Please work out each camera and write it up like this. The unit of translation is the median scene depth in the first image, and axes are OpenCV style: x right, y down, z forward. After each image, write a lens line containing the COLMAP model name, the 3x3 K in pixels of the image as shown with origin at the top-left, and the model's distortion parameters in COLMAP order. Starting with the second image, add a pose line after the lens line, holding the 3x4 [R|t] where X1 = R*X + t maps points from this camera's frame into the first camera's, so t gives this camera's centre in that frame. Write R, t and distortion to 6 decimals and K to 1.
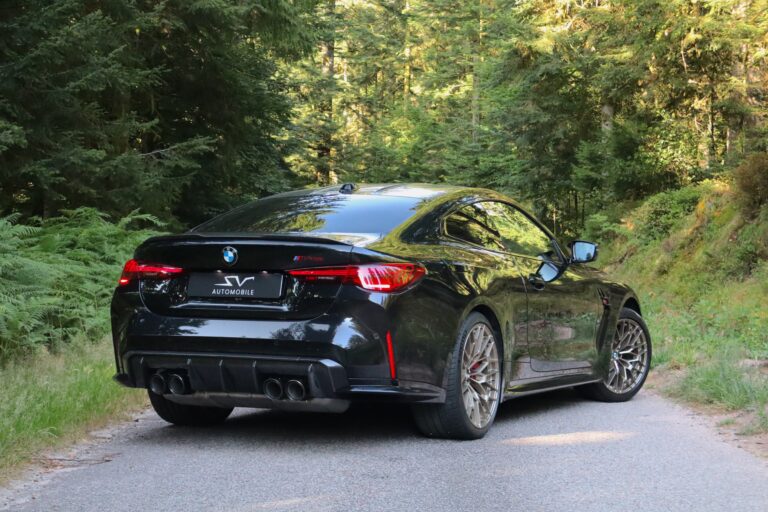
lens RADIAL K [[1553.0, 0, 385.1], [0, 1553.0, 256.5], [0, 0, 1]] dist [0.028847, 0.000000]
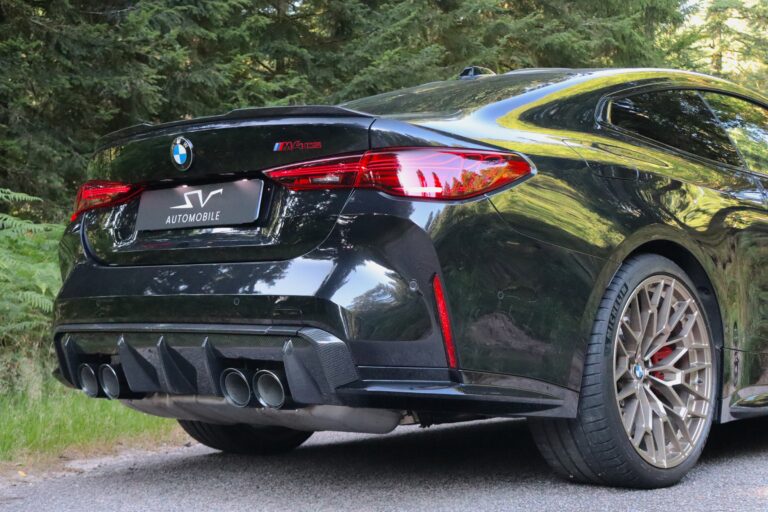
lens RADIAL K [[1323.2, 0, 382.3], [0, 1323.2, 254.5], [0, 0, 1]] dist [-0.032810, 0.000000]
pose [[0.954002, -0.026415, -0.298636, 0.104898], [0.013072, 0.998828, -0.046592, 0.055664], [0.299517, 0.040545, 0.953229, 0.522822]]
